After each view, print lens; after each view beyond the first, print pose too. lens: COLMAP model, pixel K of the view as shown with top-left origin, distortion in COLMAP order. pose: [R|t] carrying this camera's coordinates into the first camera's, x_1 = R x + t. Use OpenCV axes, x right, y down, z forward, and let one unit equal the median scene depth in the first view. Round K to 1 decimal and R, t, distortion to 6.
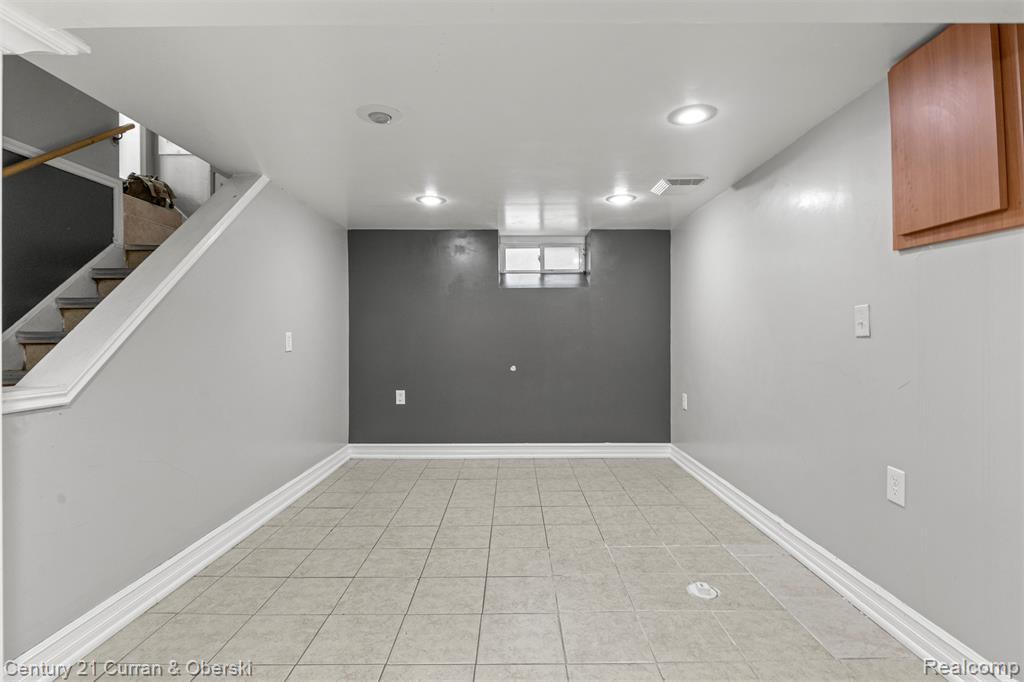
lens RADIAL K [[498.0, 0, 512.0], [0, 498.0, 341.0], [0, 0, 1]] dist [0.005493, 0.000155]
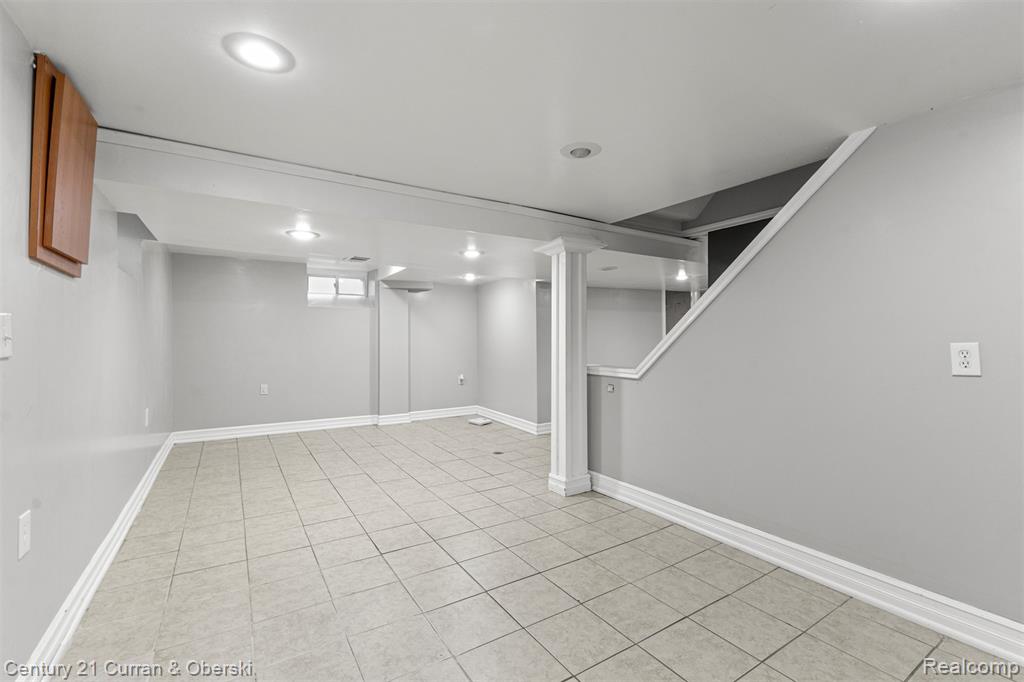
lens RADIAL K [[445.1, 0, 512.0], [0, 445.1, 341.0], [0, 0, 1]] dist [0.008547, -0.000021]
pose [[-0.838774, 0.007026, -0.544434, 0.232751], [-0.000031, 0.999916, 0.012952, -0.021986], [0.544479, 0.010881, -0.838704, 0.988641]]
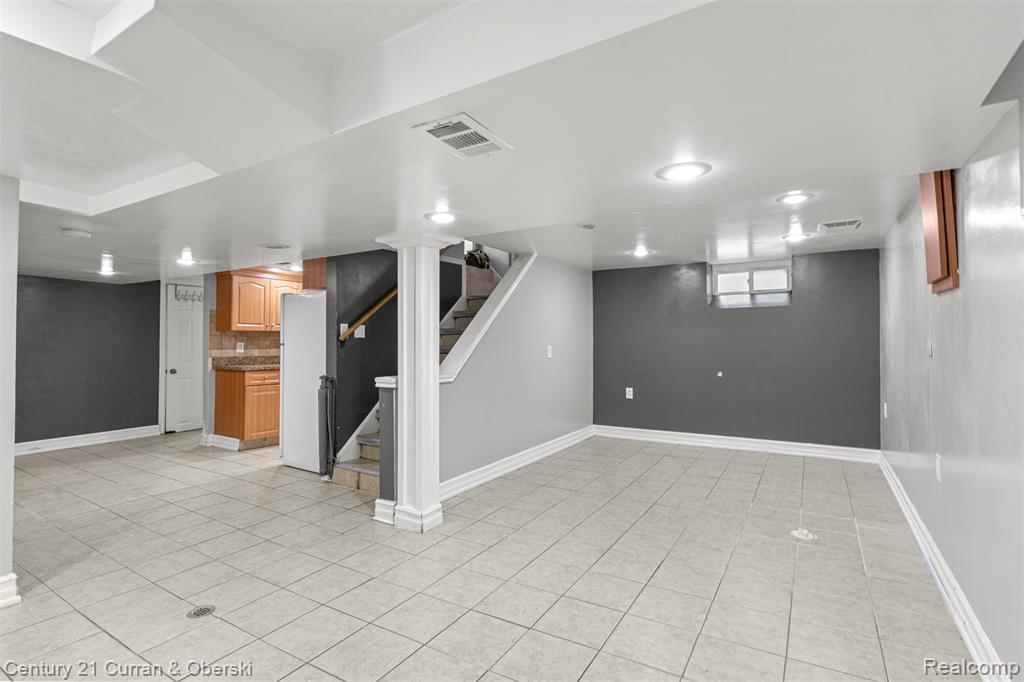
lens RADIAL K [[494.0, 0, 512.0], [0, 494.0, 341.0], [0, 0, 1]] dist [0.001323, -0.000114]
pose [[0.855526, -0.002040, -0.517756, 0.226837], [-0.002354, 0.999967, -0.007830, -0.018481], [0.517754, 0.007917, 0.855493, -0.349727]]
